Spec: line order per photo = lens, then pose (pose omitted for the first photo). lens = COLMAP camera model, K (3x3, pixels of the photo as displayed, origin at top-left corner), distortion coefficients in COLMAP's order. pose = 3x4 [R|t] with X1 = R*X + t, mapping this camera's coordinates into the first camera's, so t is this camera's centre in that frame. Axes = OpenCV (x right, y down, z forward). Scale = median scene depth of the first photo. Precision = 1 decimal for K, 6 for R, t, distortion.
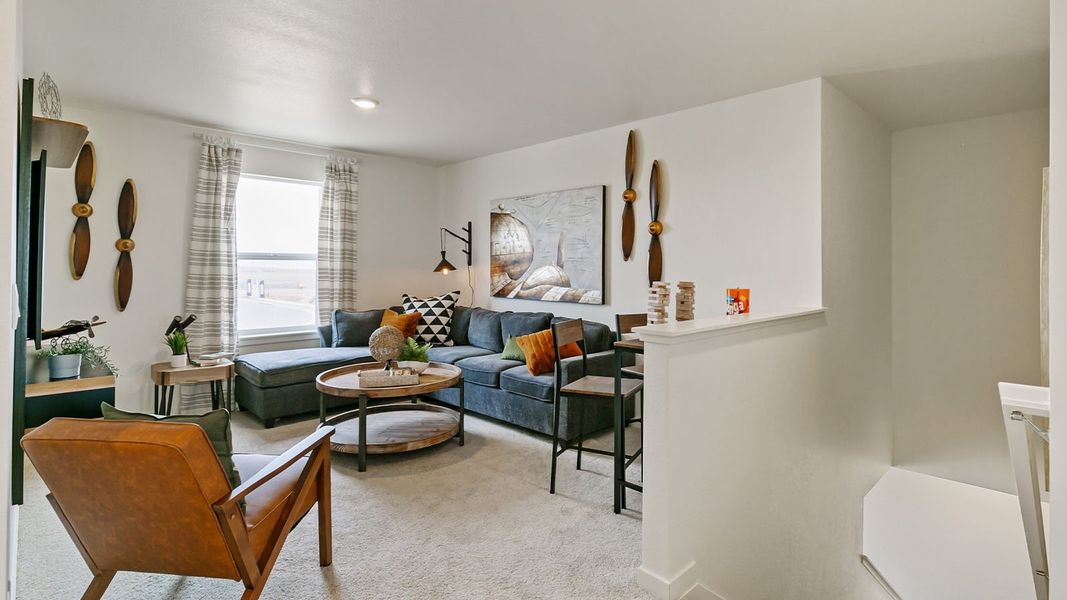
lens RADIAL K [[498.8, 0, 541.2], [0, 498.8, 262.7], [0, 0, 1]] dist [0.002163, 0.000266]
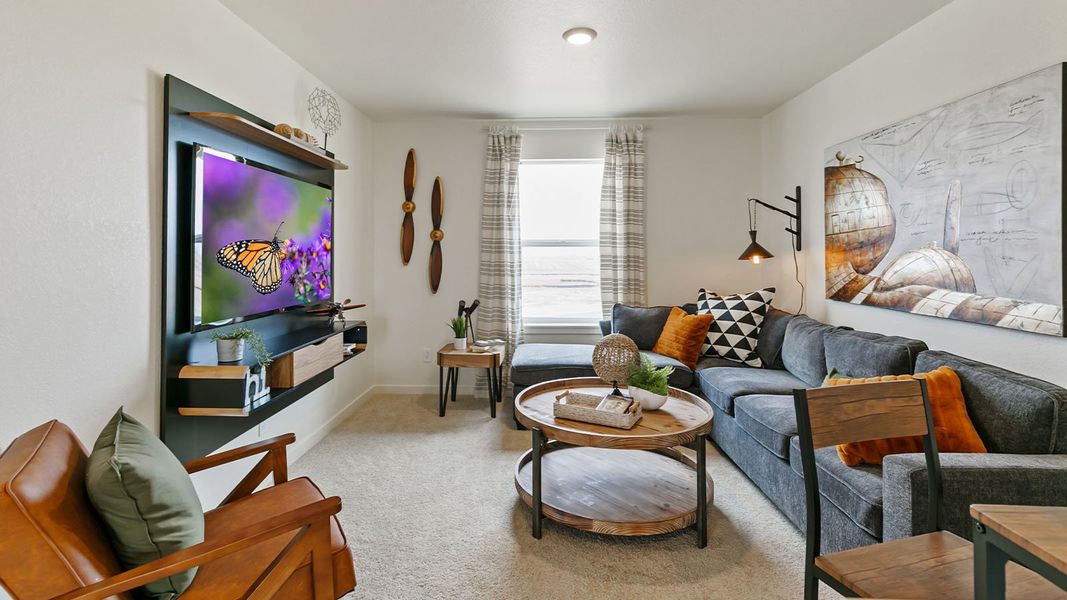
lens RADIAL K [[482.3, 0, 533.5], [0, 482.3, 247.1], [0, 0, 1]] dist [0.002760, 0.000226]
pose [[0.693275, -0.014726, -0.720522, 0.093470], [0.010518, 0.999891, -0.010315, 0.004311], [0.720596, -0.000427, 0.693355, 0.329378]]
